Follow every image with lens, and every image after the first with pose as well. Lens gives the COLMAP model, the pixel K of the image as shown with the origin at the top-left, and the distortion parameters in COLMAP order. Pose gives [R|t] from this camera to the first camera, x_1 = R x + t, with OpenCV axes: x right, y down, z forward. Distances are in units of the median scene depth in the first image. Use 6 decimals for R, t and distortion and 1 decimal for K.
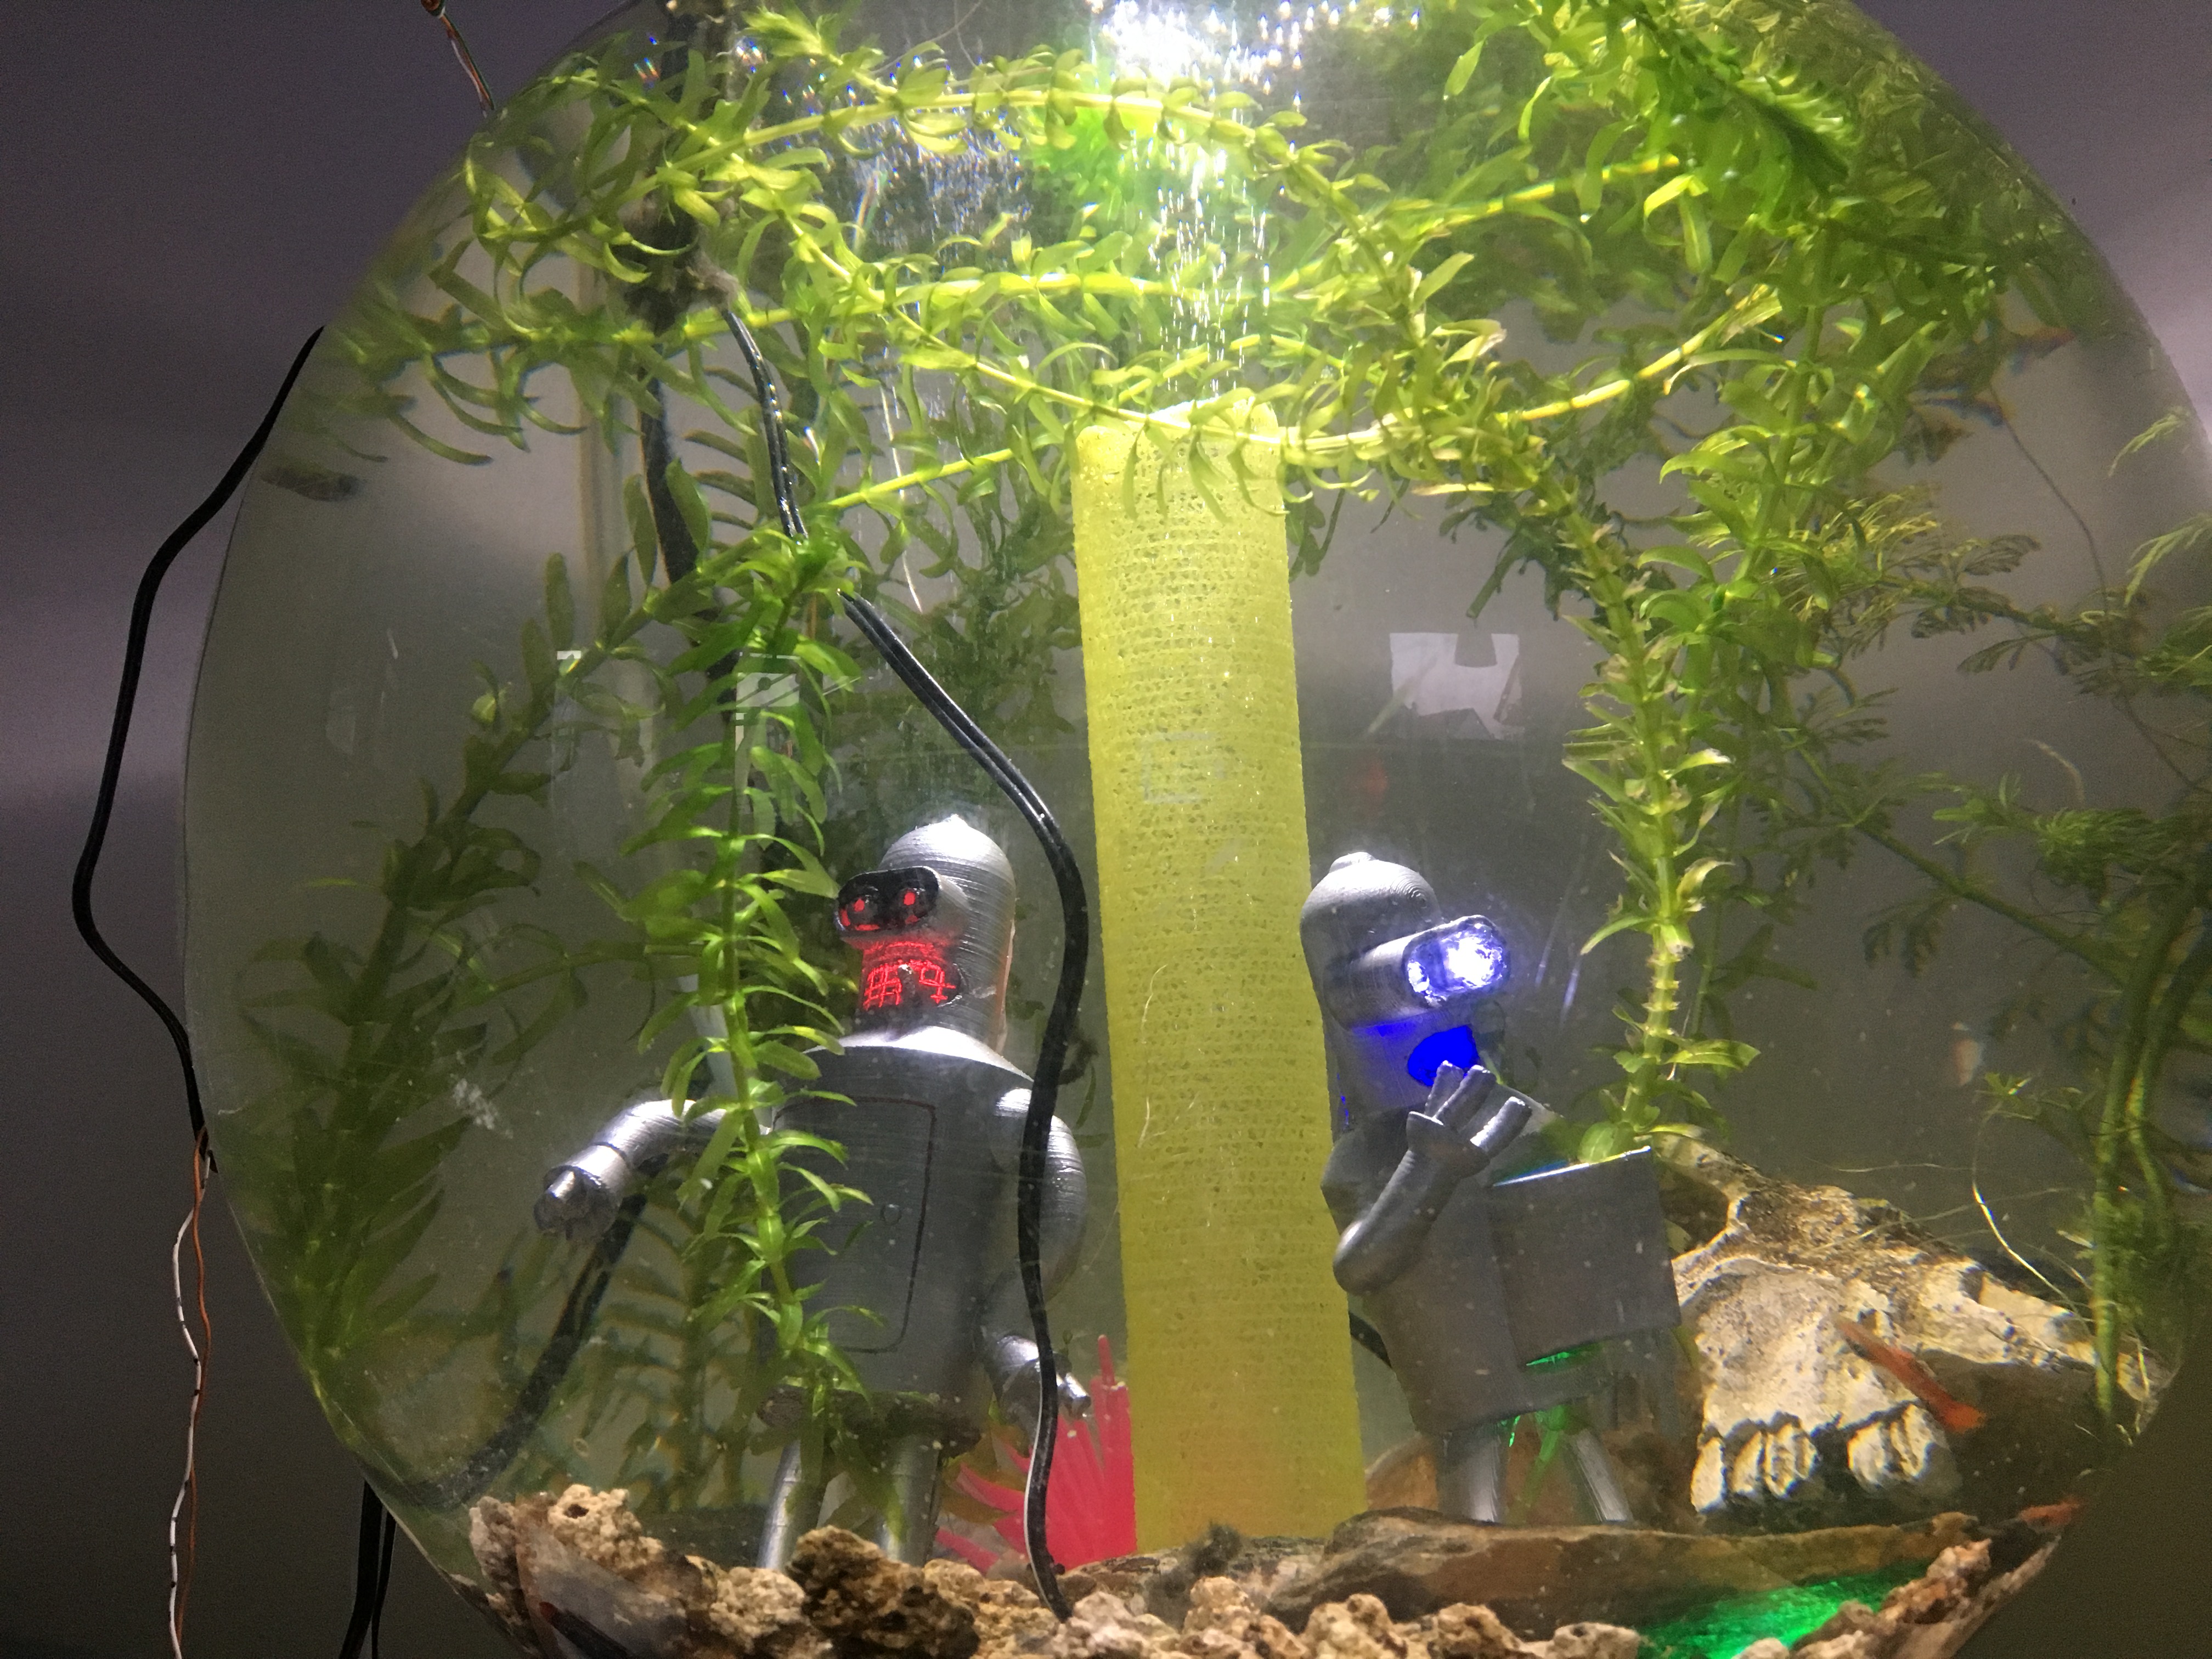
lens RADIAL K [[2241.6, 0, 1115.0], [0, 2241.6, 794.9], [0, 0, 1]] dist [0.060751, 0.000000]
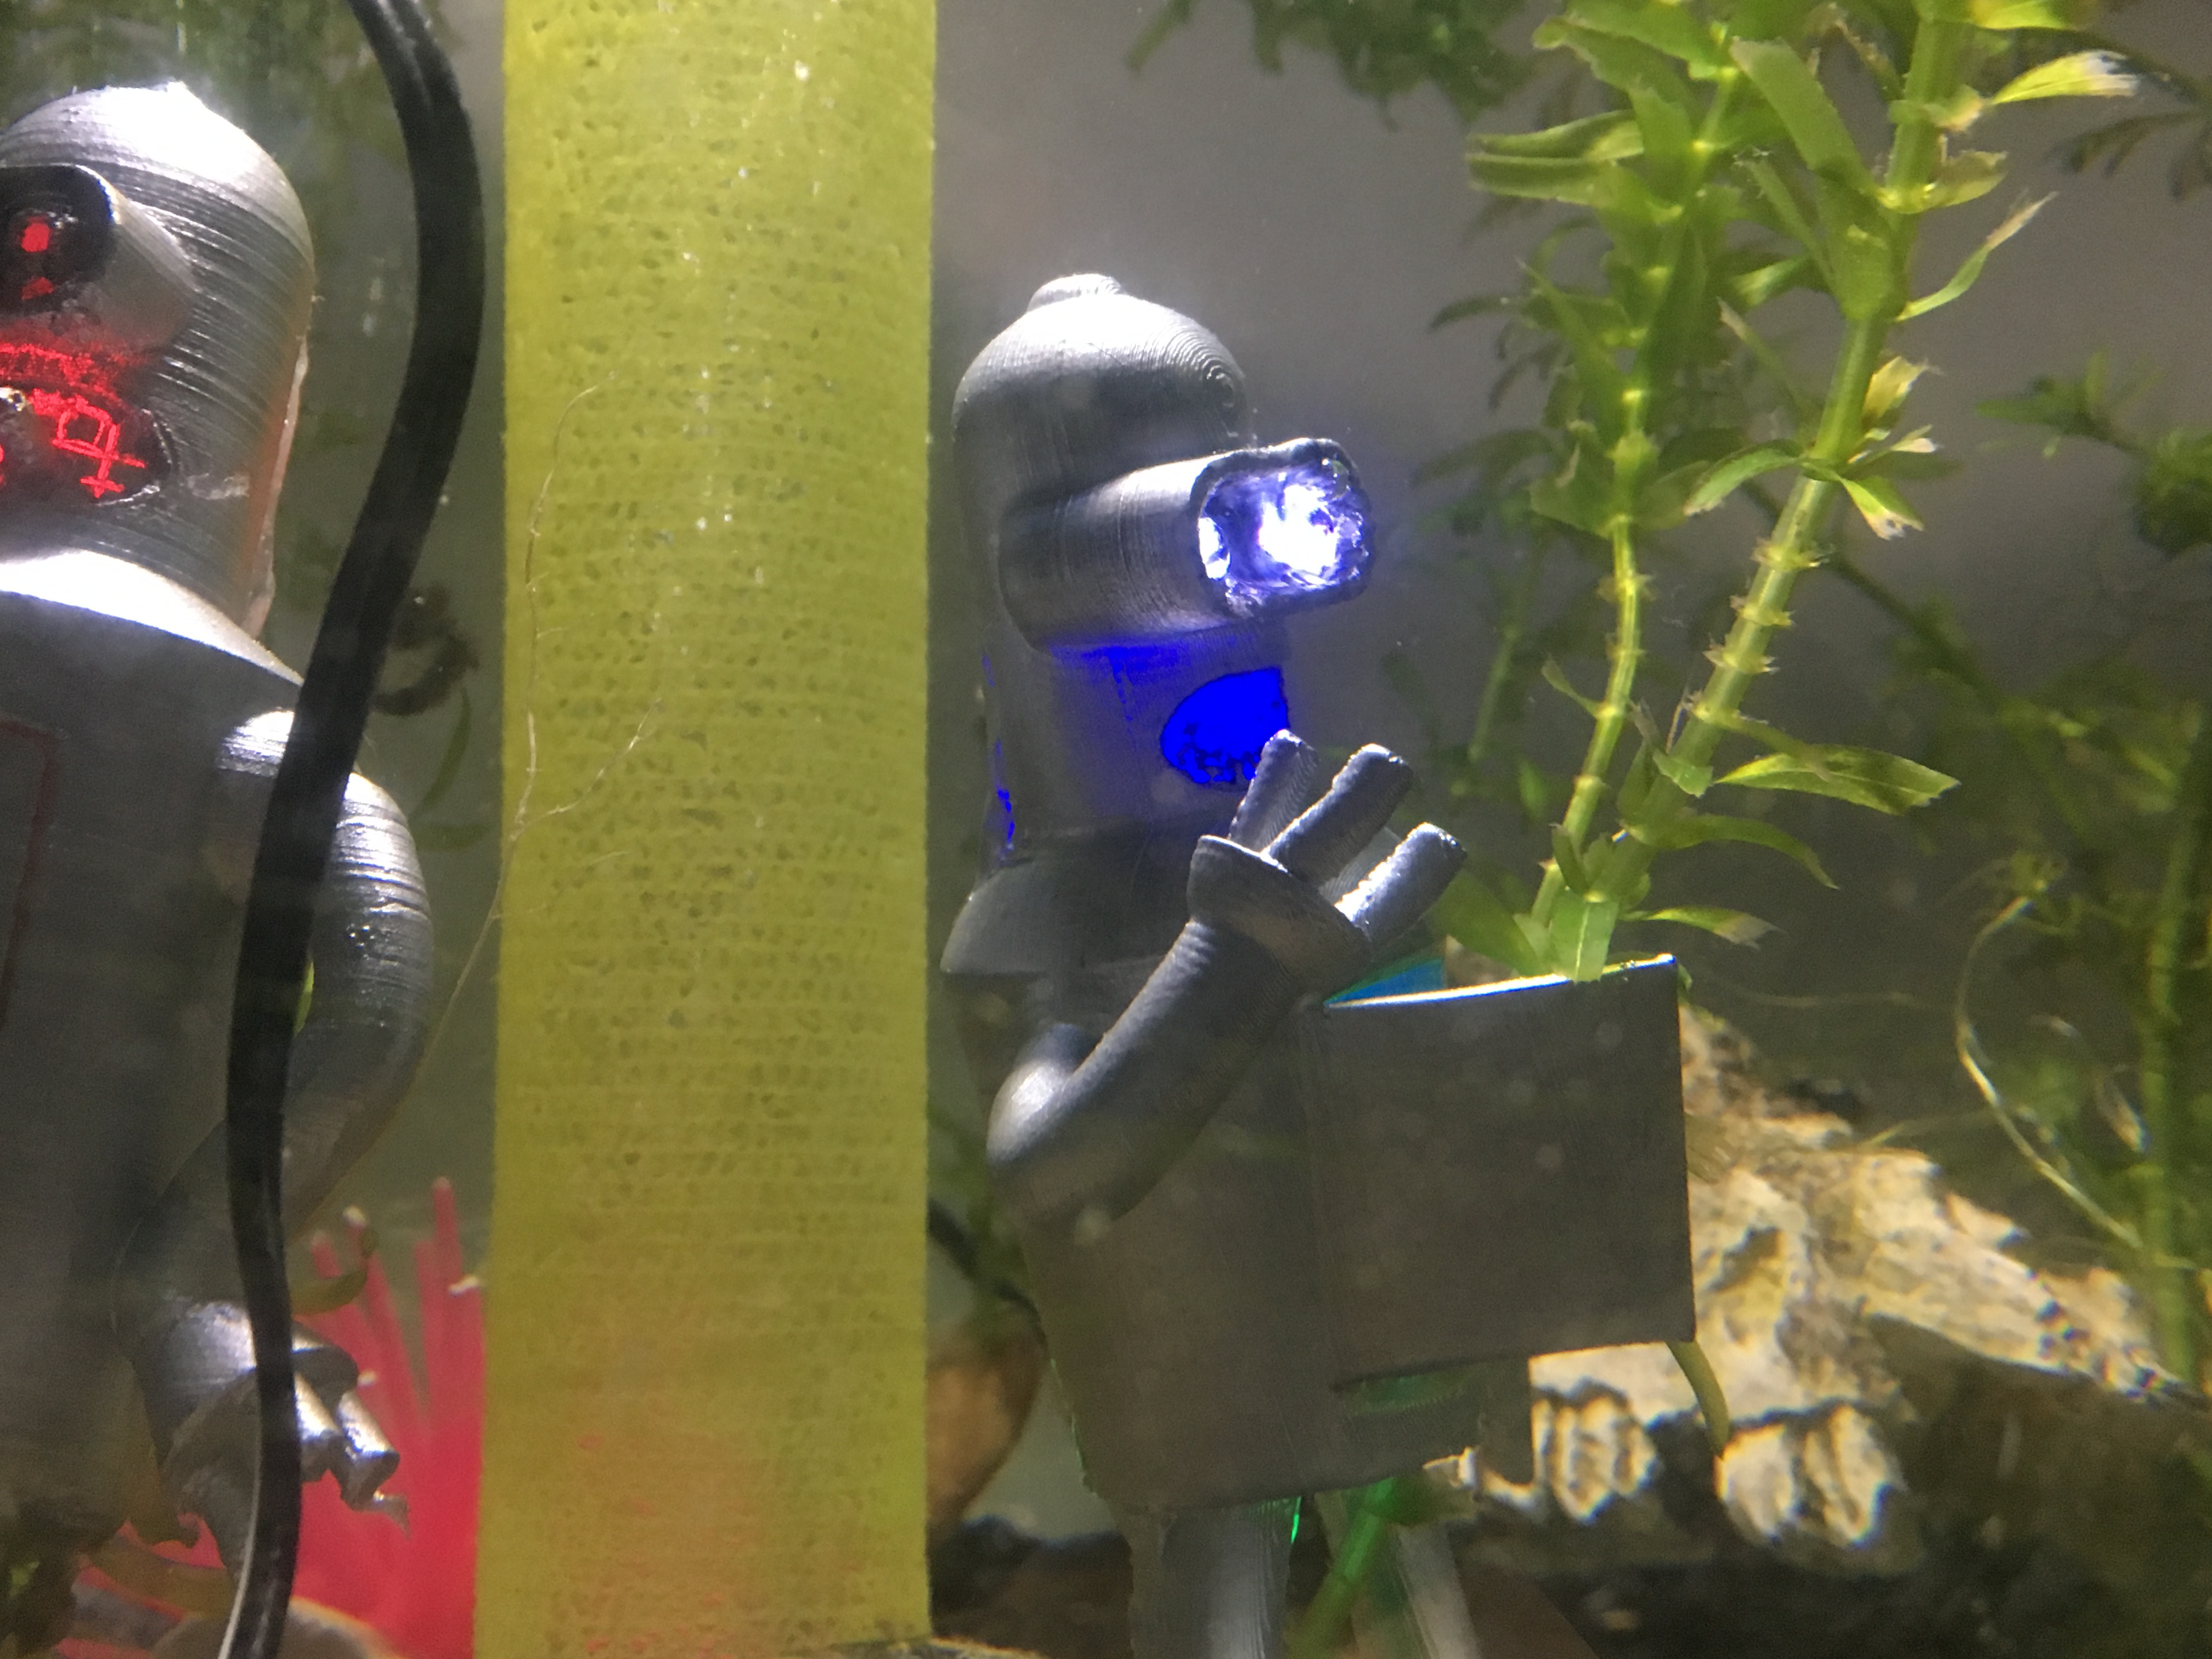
lens RADIAL K [[2763.9, 0, 1085.3], [0, 2763.9, 827.9], [0, 0, 1]] dist [0.227601, 0.000000]
pose [[0.973811, 0.086073, 0.210436, -0.004672], [-0.115040, 0.984881, 0.129520, 0.066938], [-0.196107, -0.150336, 0.968990, 0.447280]]
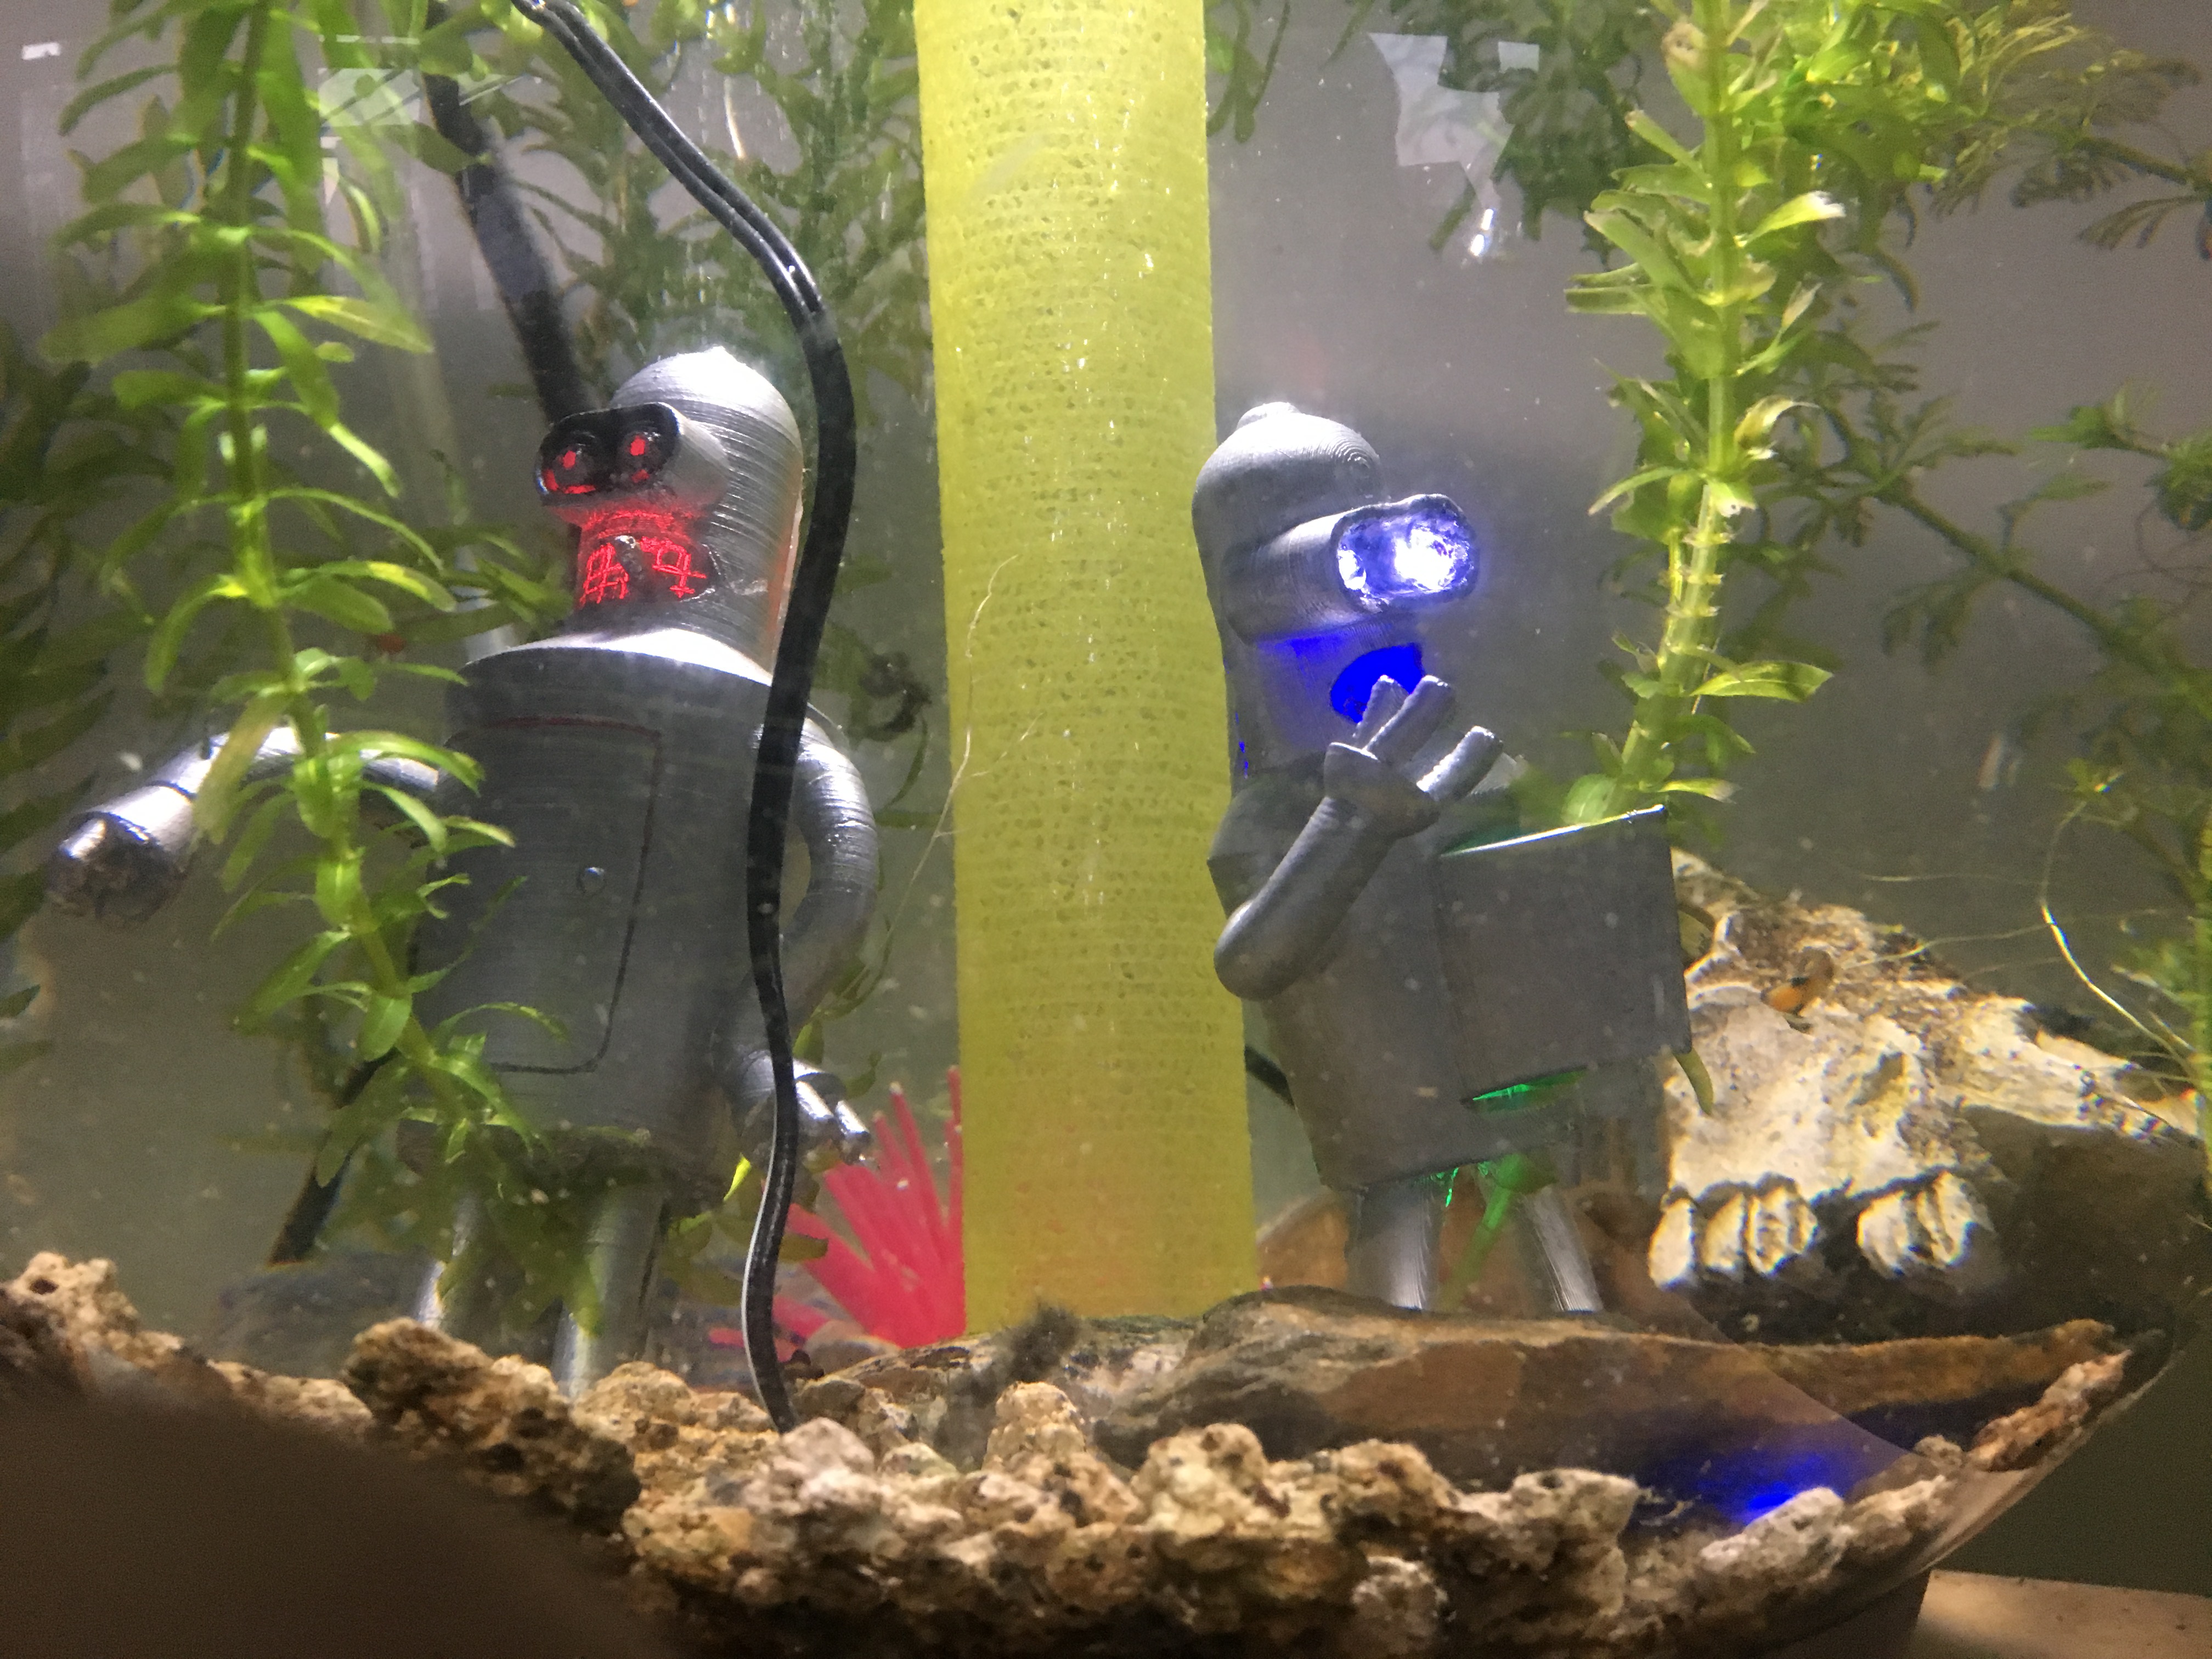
lens RADIAL K [[2238.4, 0, 1124.6], [0, 2238.4, 853.4], [0, 0, 1]] dist [0.229735, 0.000000]
pose [[0.999006, 0.025735, 0.036407, 0.039569], [-0.030286, 0.990978, 0.130554, 0.079254], [-0.032718, -0.131527, 0.990772, 0.280833]]
